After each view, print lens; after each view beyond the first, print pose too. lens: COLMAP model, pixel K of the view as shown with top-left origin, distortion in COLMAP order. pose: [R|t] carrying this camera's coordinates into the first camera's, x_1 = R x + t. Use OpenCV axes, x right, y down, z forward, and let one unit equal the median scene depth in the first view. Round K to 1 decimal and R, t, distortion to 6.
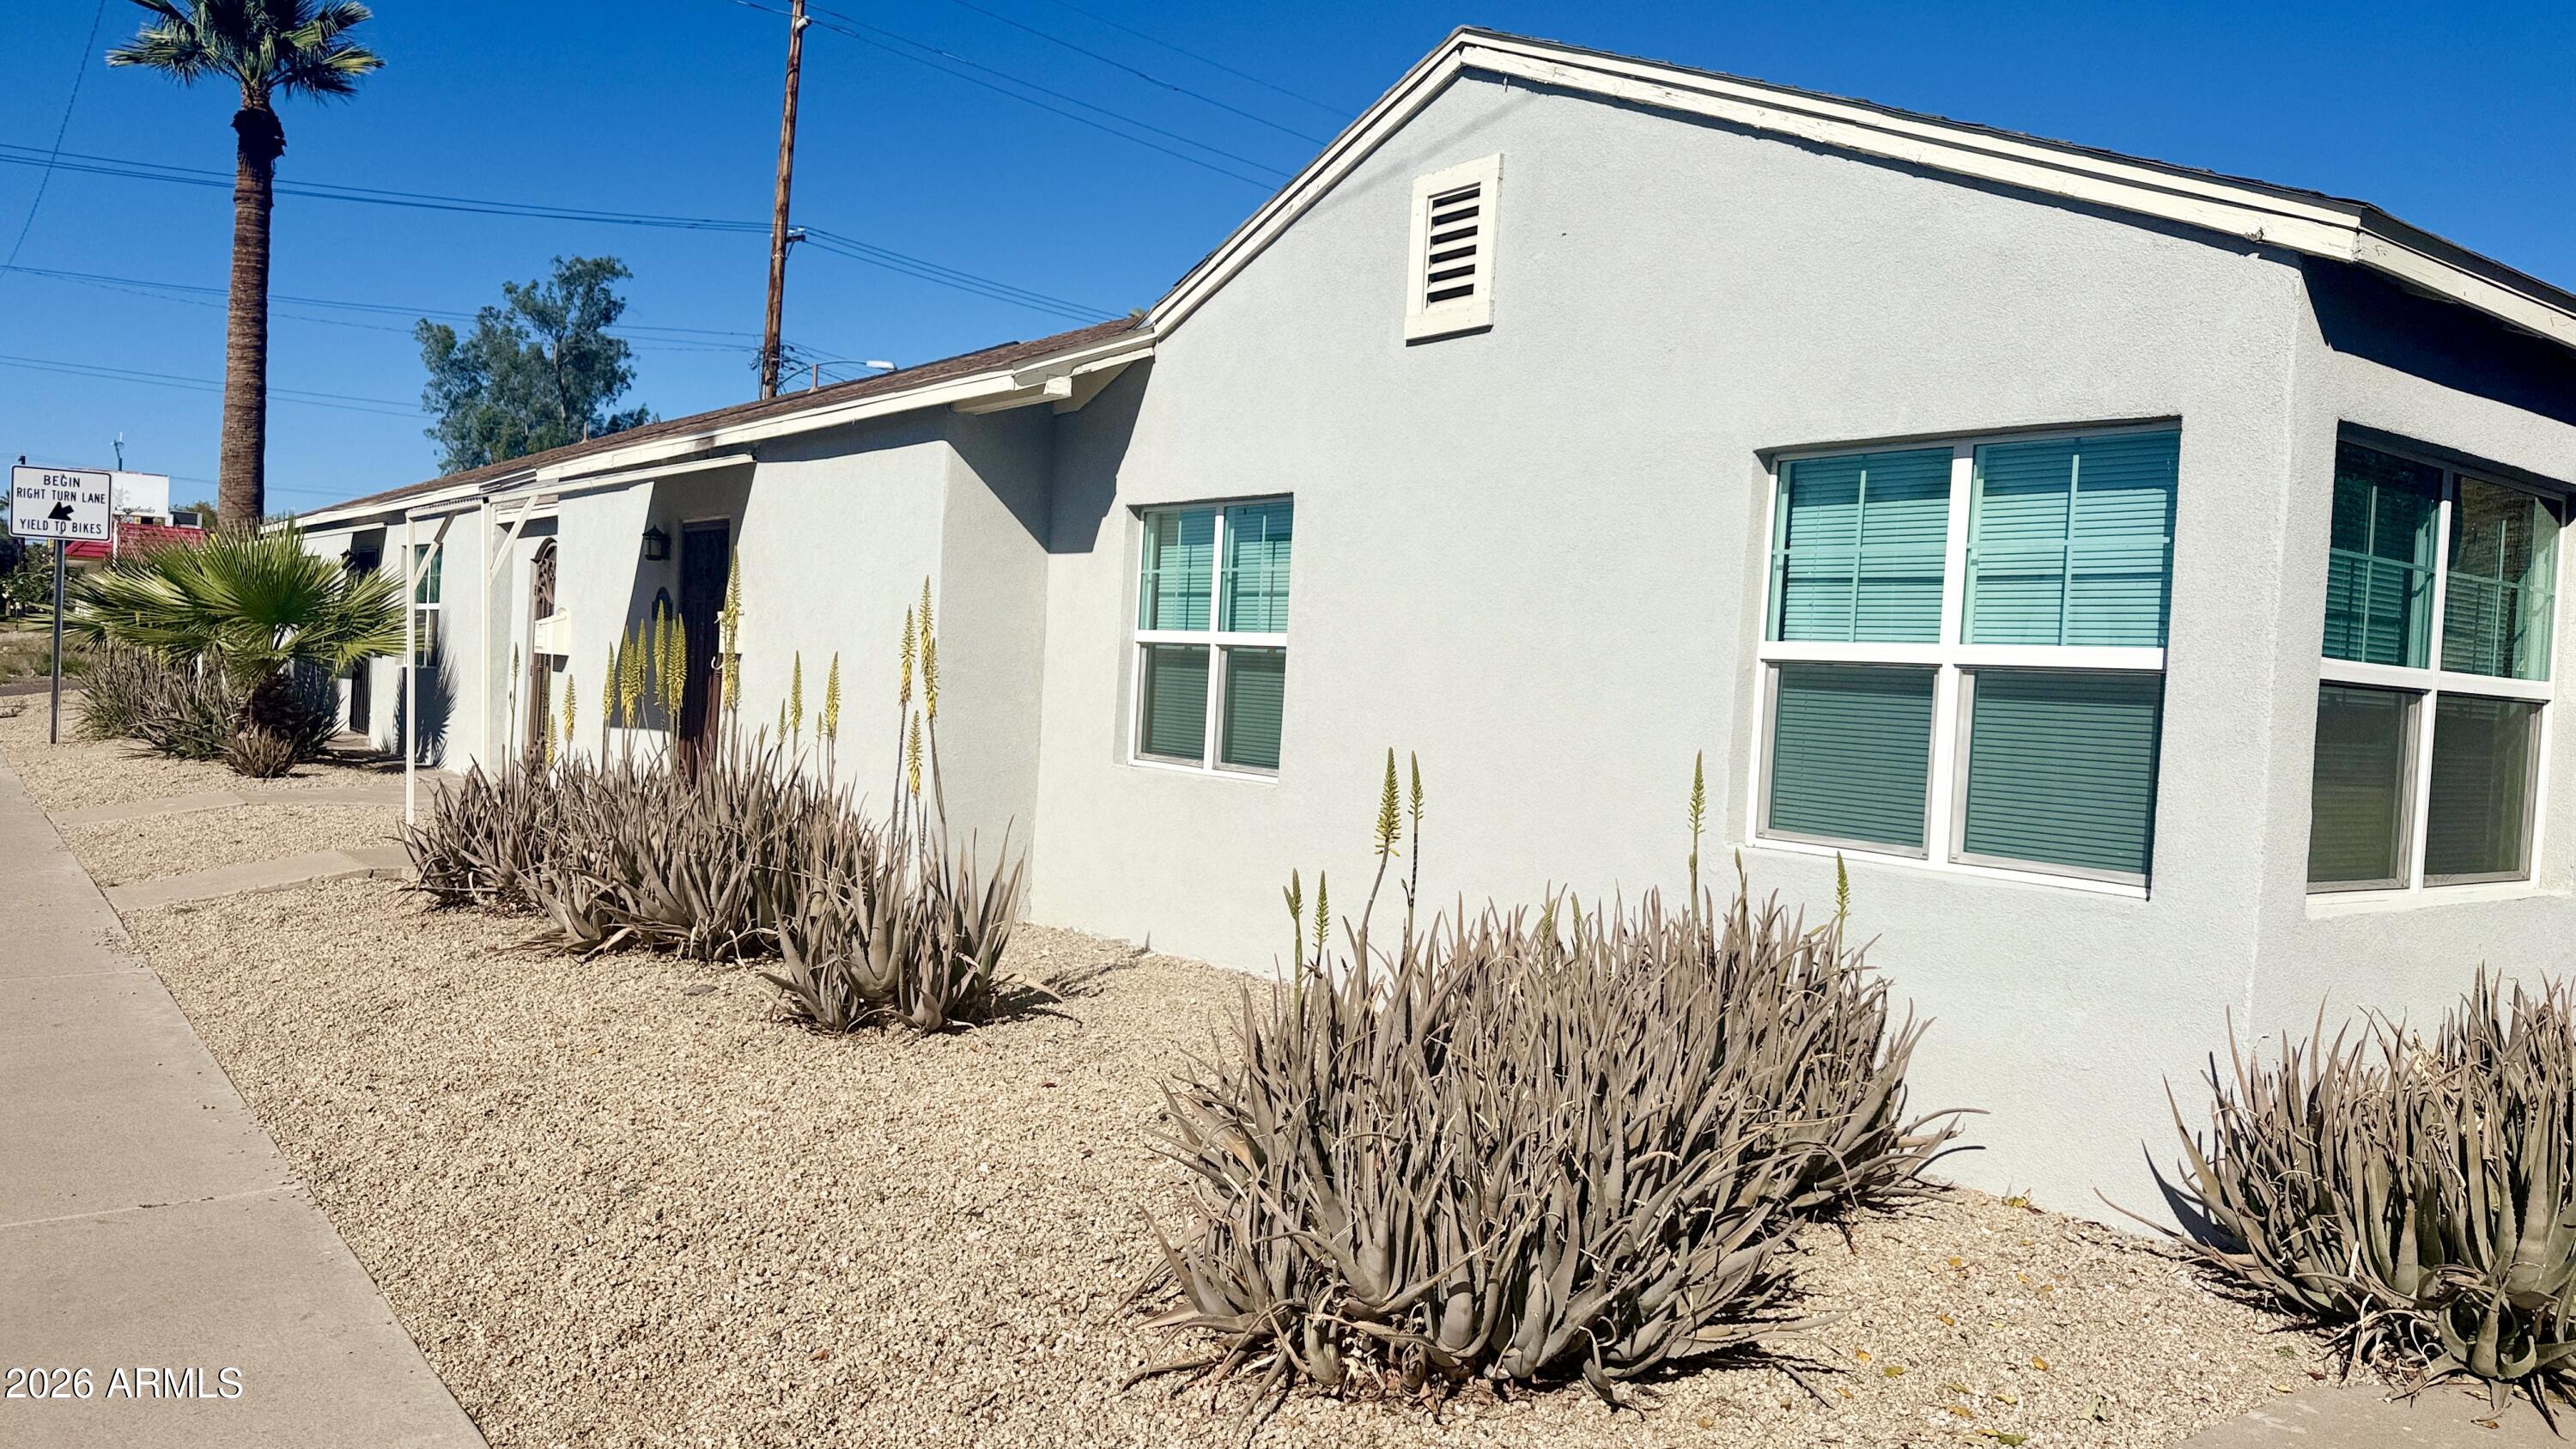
lens RADIAL K [[1882.2, 0, 1288.0], [0, 1882.2, 724.5], [0, 0, 1]] dist [0.003068, 0.001273]
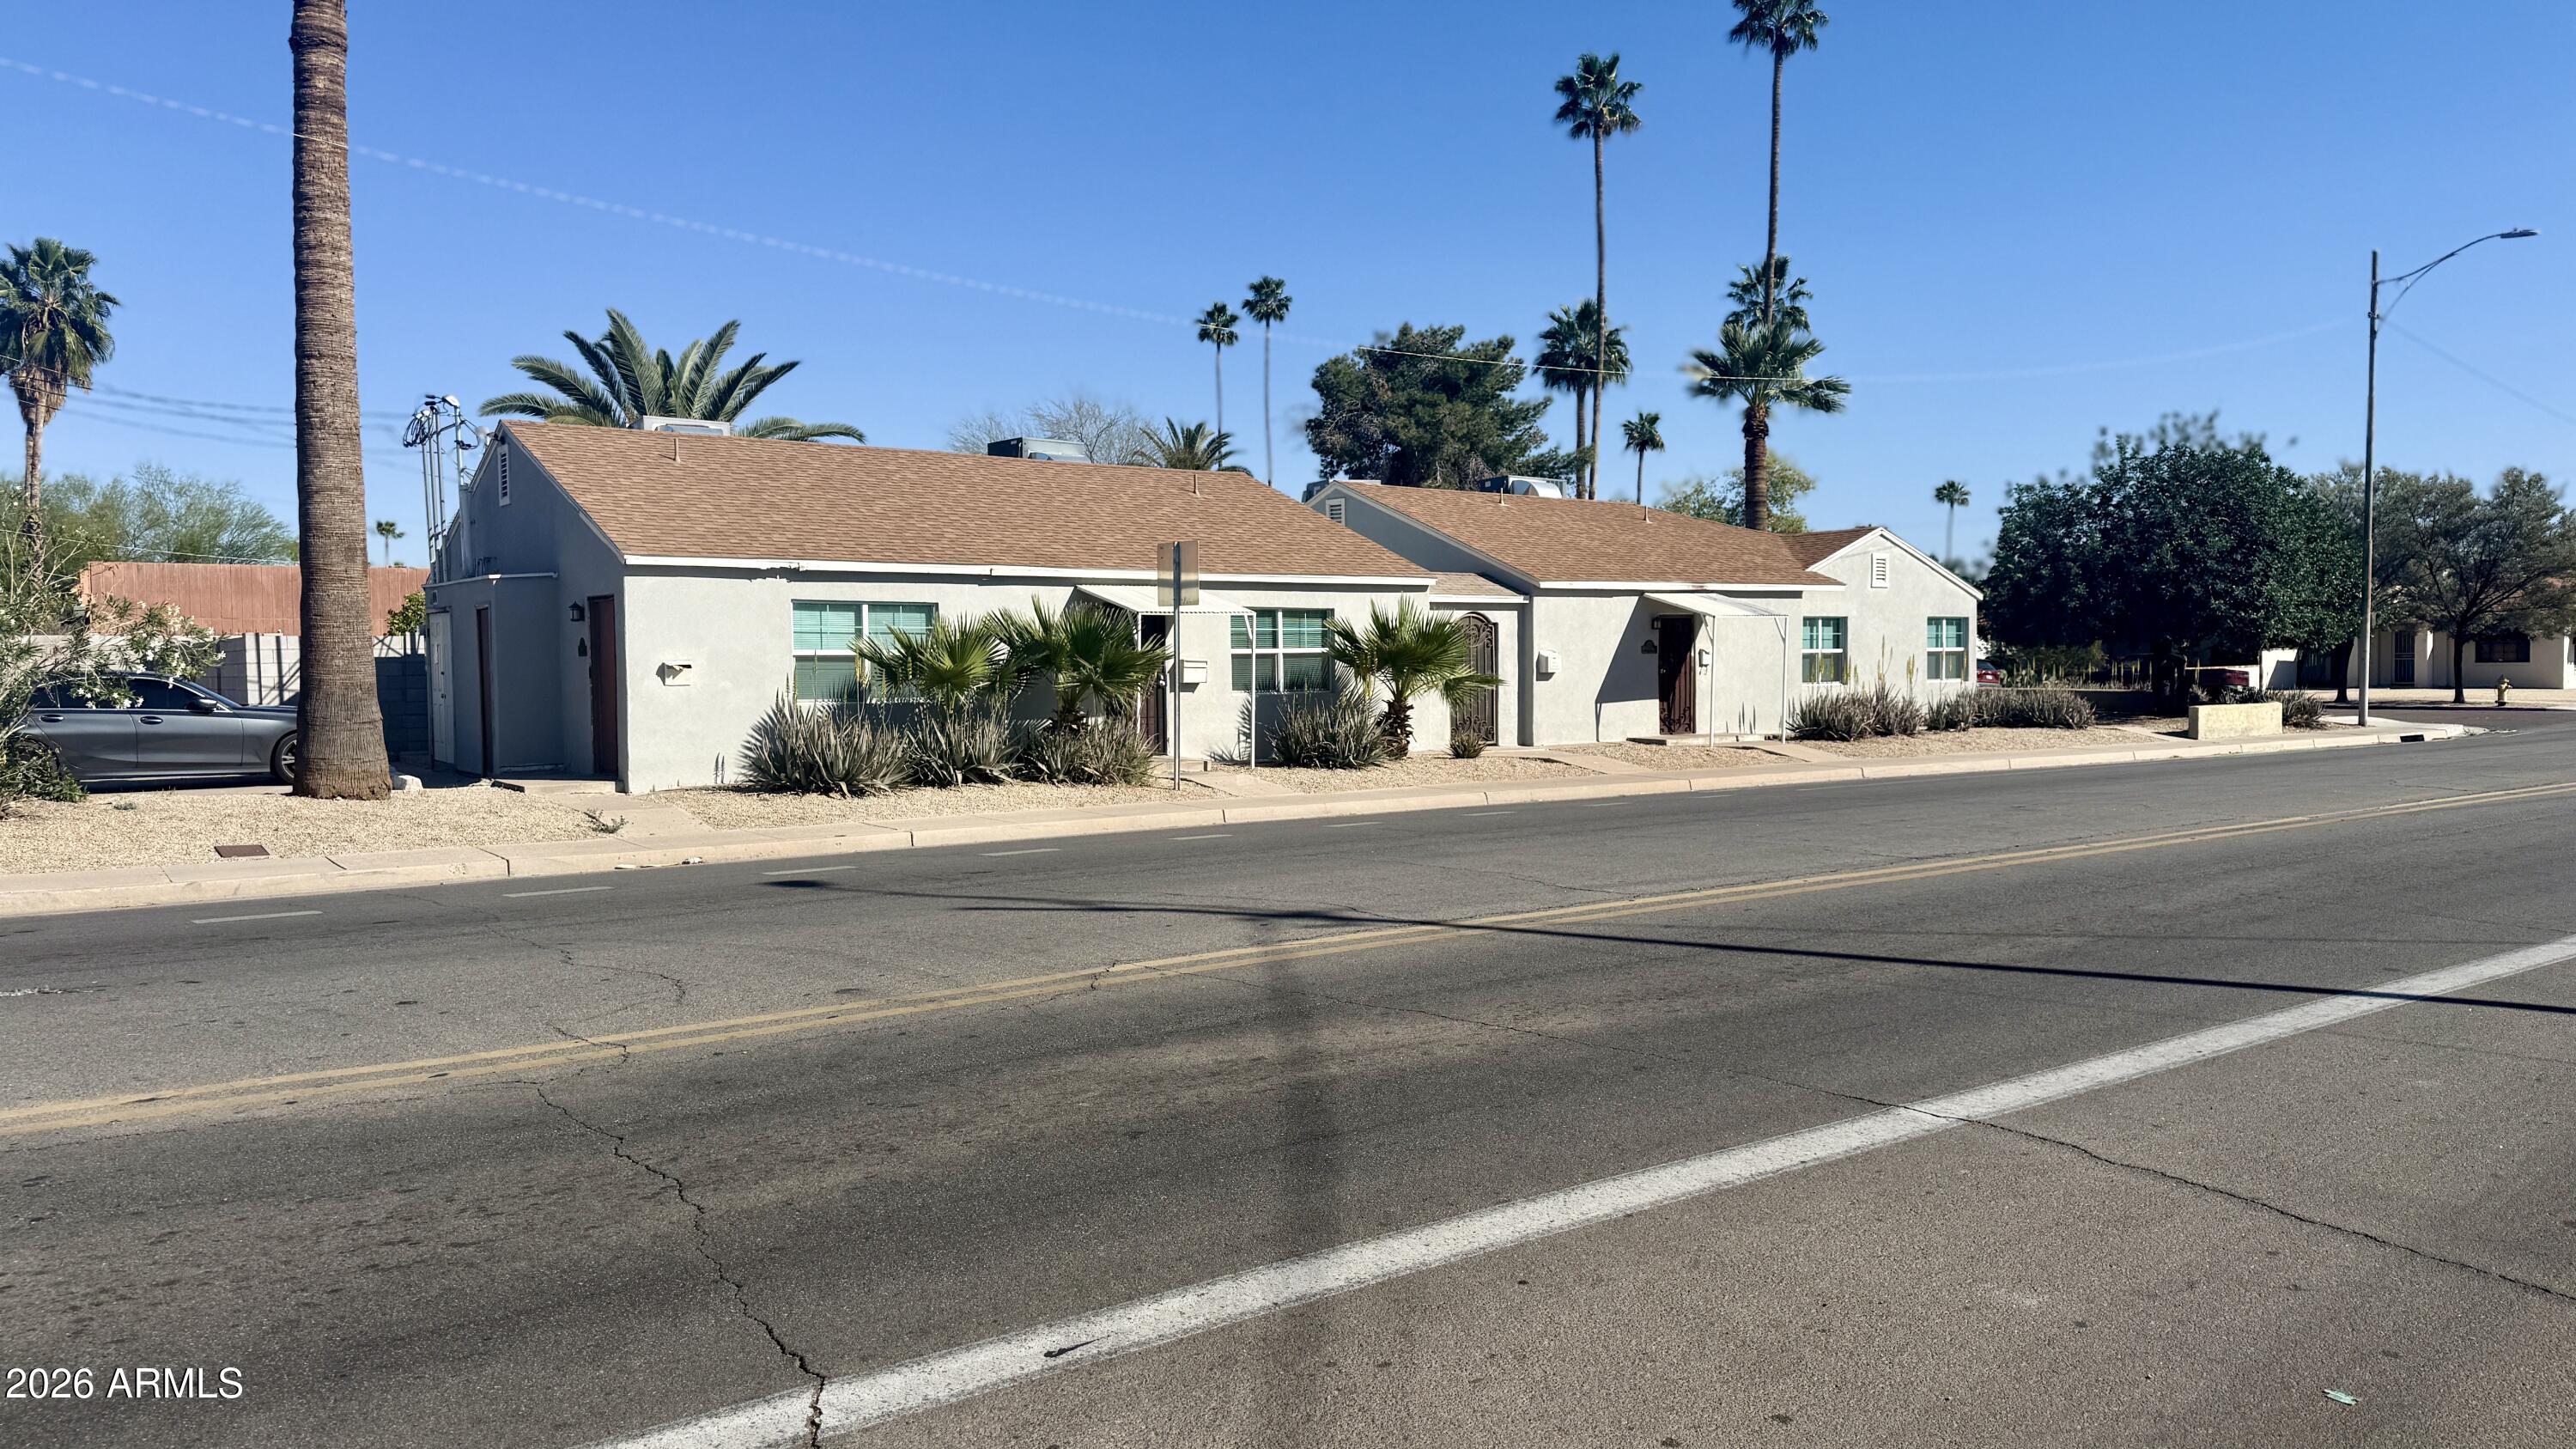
lens RADIAL K [[1911.4, 0, 1288.0], [0, 1911.4, 724.5], [0, 0, 1]] dist [0.080381, -0.132953]
pose [[-0.031623, -0.086800, 0.995724, -3.859225], [0.031764, 0.995632, 0.087800, -0.270917], [-0.998995, 0.034405, -0.028728, 2.137555]]
